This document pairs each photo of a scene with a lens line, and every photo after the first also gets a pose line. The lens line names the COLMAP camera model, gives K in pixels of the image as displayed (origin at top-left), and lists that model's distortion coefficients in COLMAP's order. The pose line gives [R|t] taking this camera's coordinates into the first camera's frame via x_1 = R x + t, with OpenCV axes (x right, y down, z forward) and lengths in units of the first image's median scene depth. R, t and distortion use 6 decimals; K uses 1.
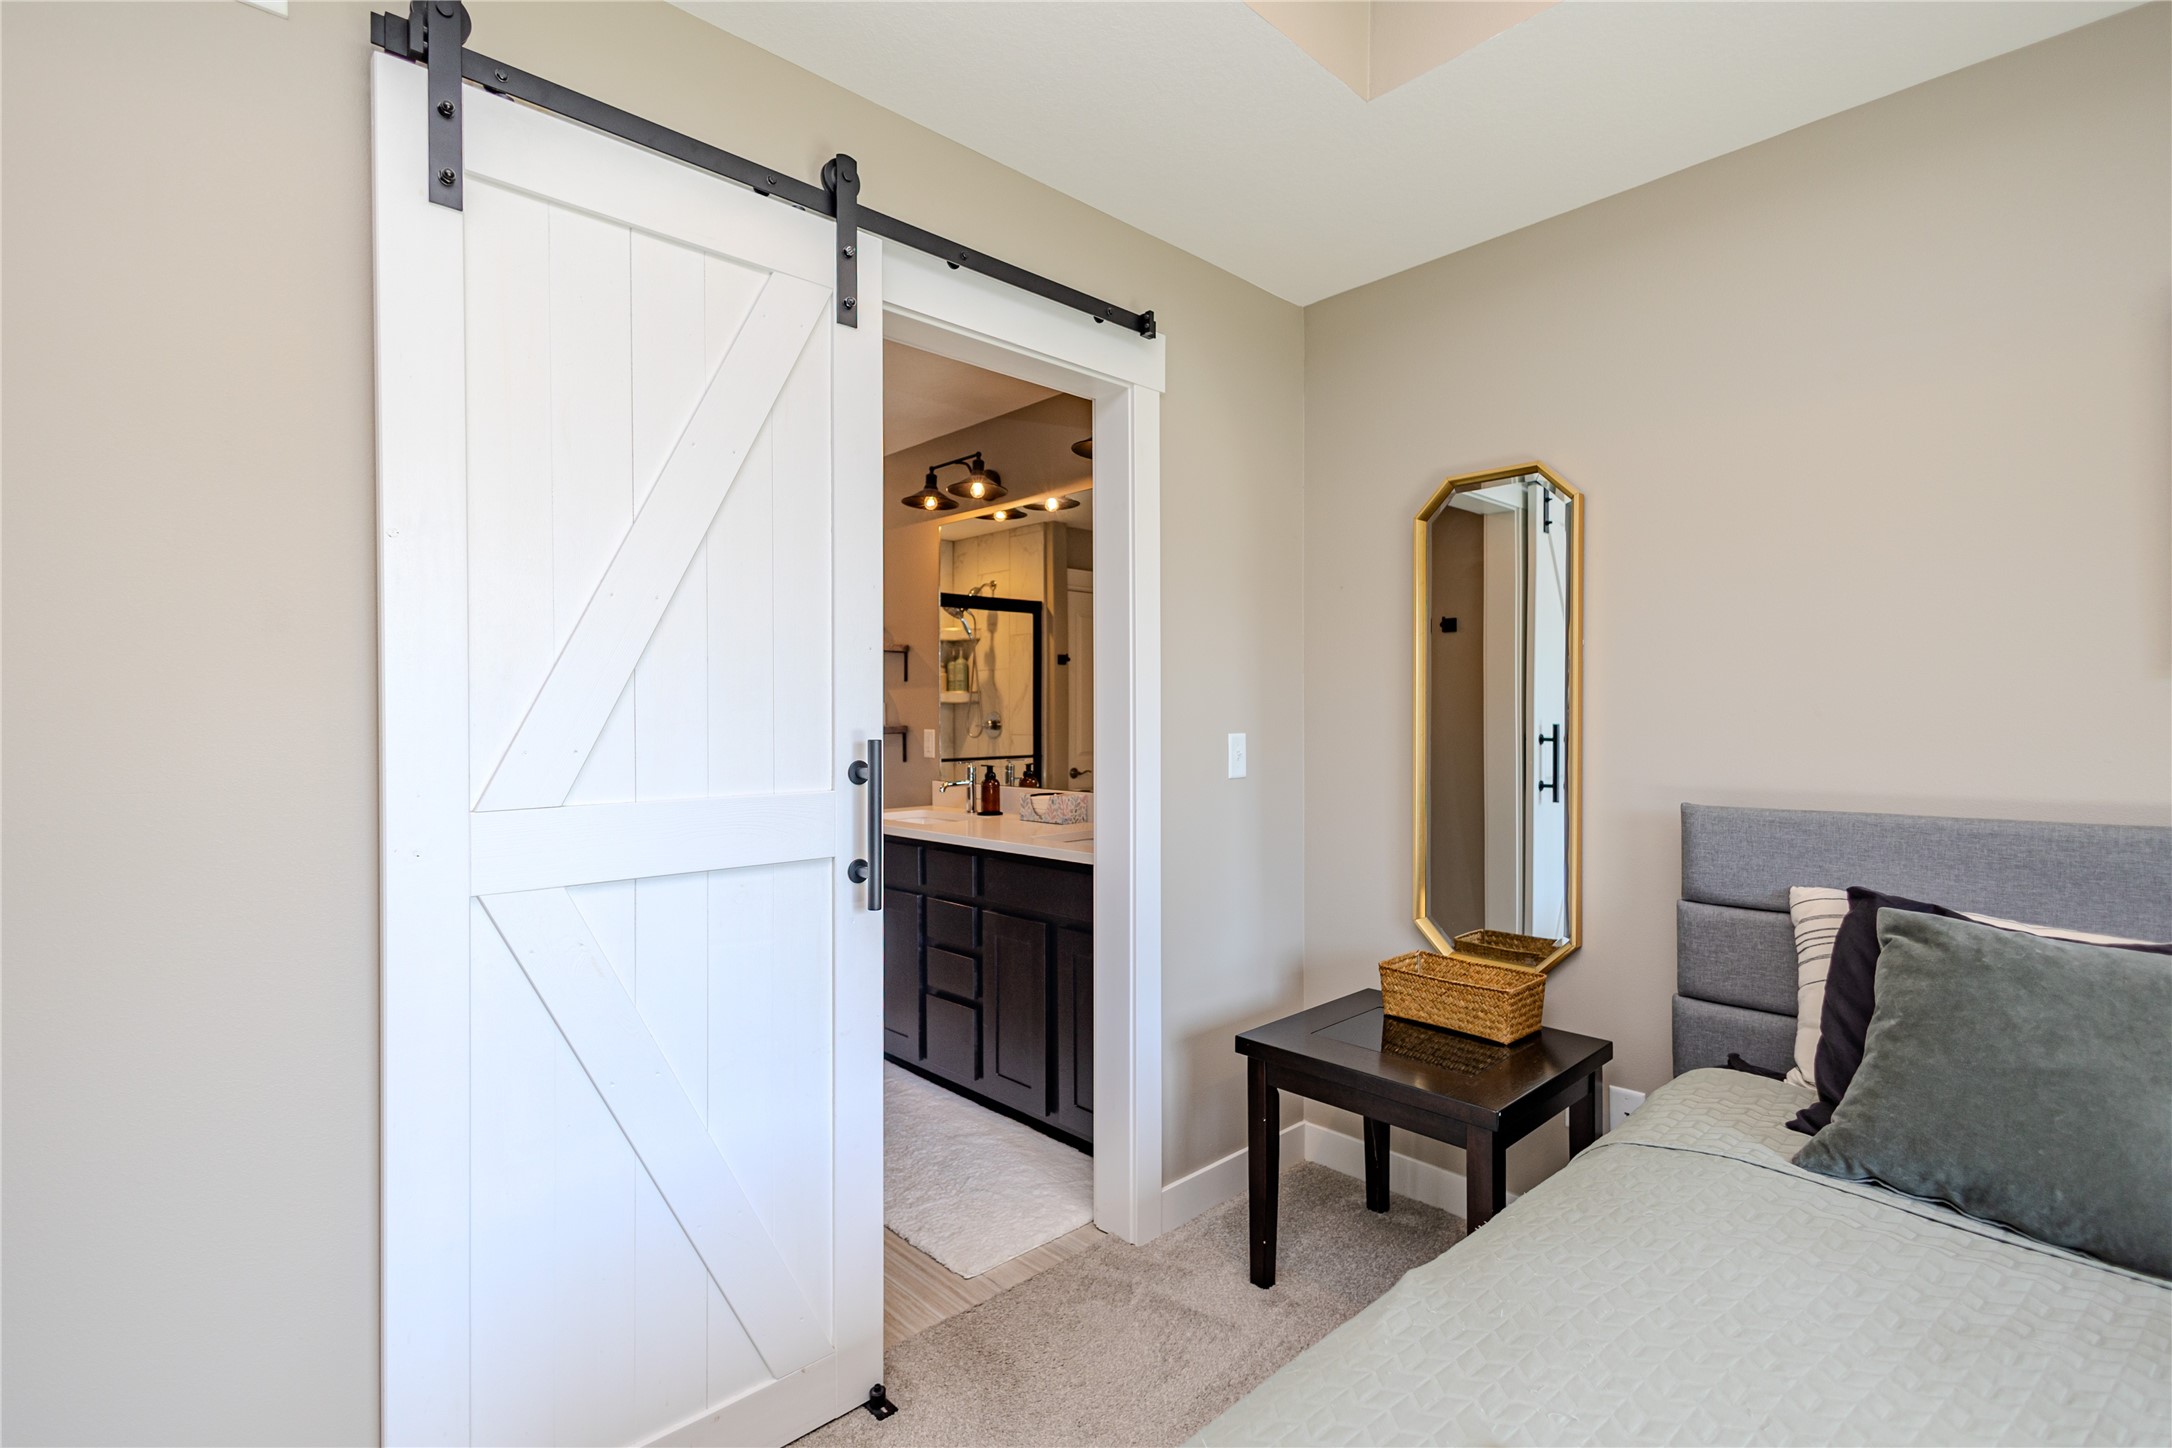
lens RADIAL K [[1005.4, 0, 1082.2], [0, 1005.4, 723.7], [0, 0, 1]] dist [0.010519, -0.001162]
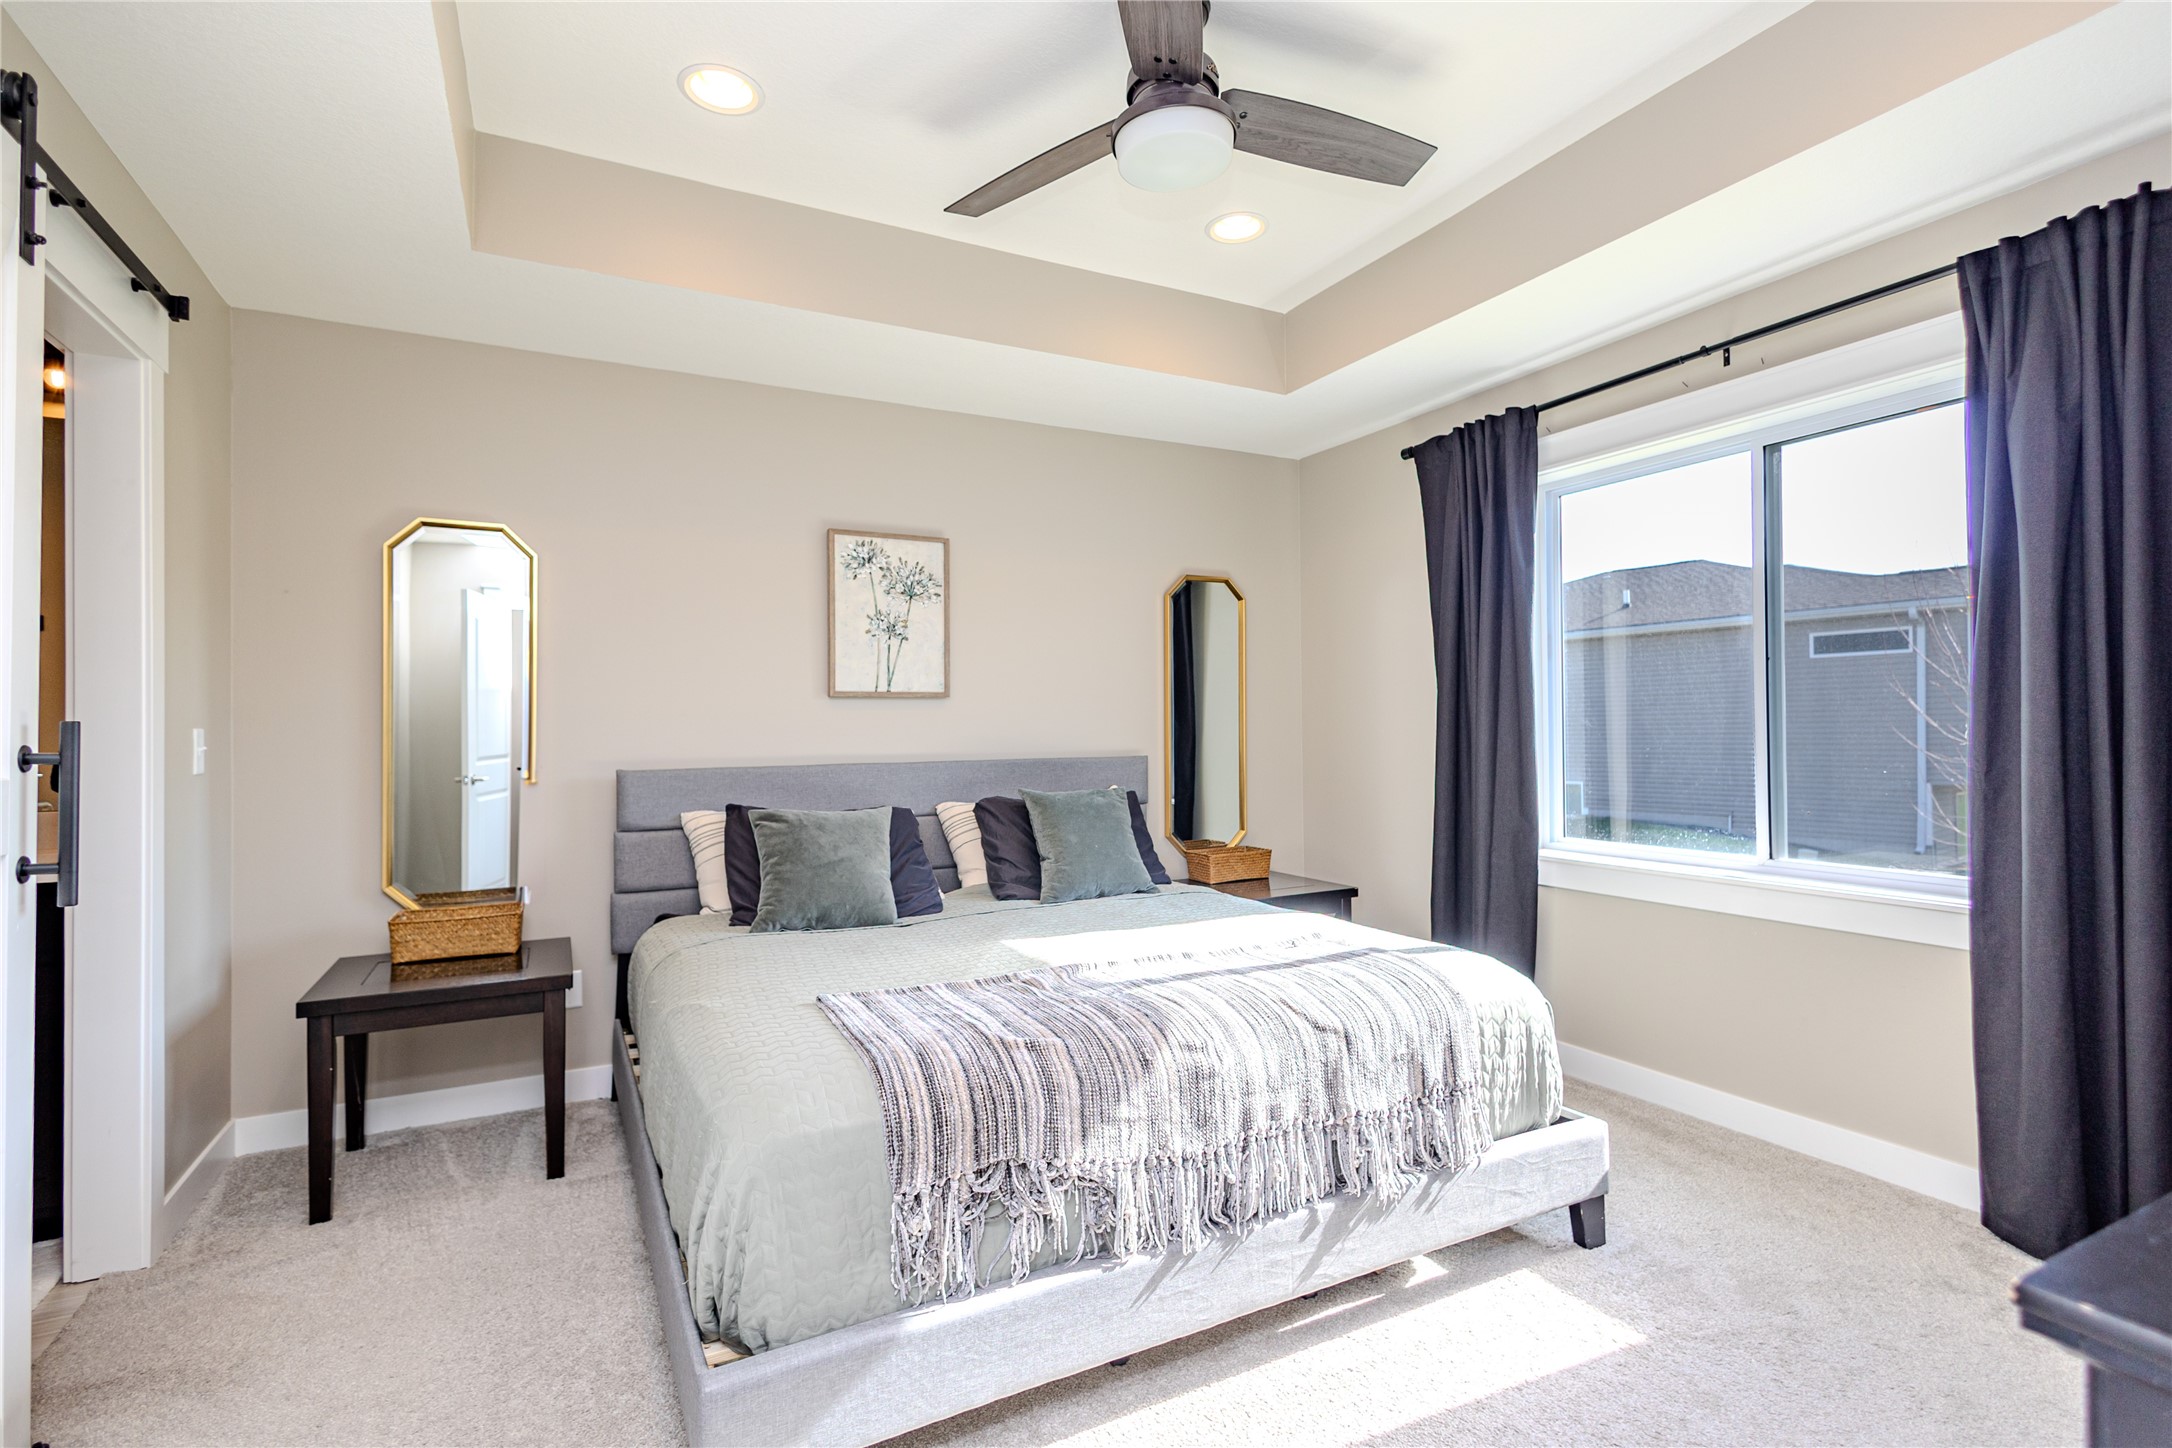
lens RADIAL K [[1005.4, 0, 1082.2], [0, 1005.4, 723.7], [0, 0, 1]] dist [0.010519, -0.001162]
pose [[0.284135, 0.010003, 0.958732, -0.708772], [0.013362, 0.999807, -0.014392, 0.040296], [-0.958691, 0.016900, 0.283947, -0.136099]]
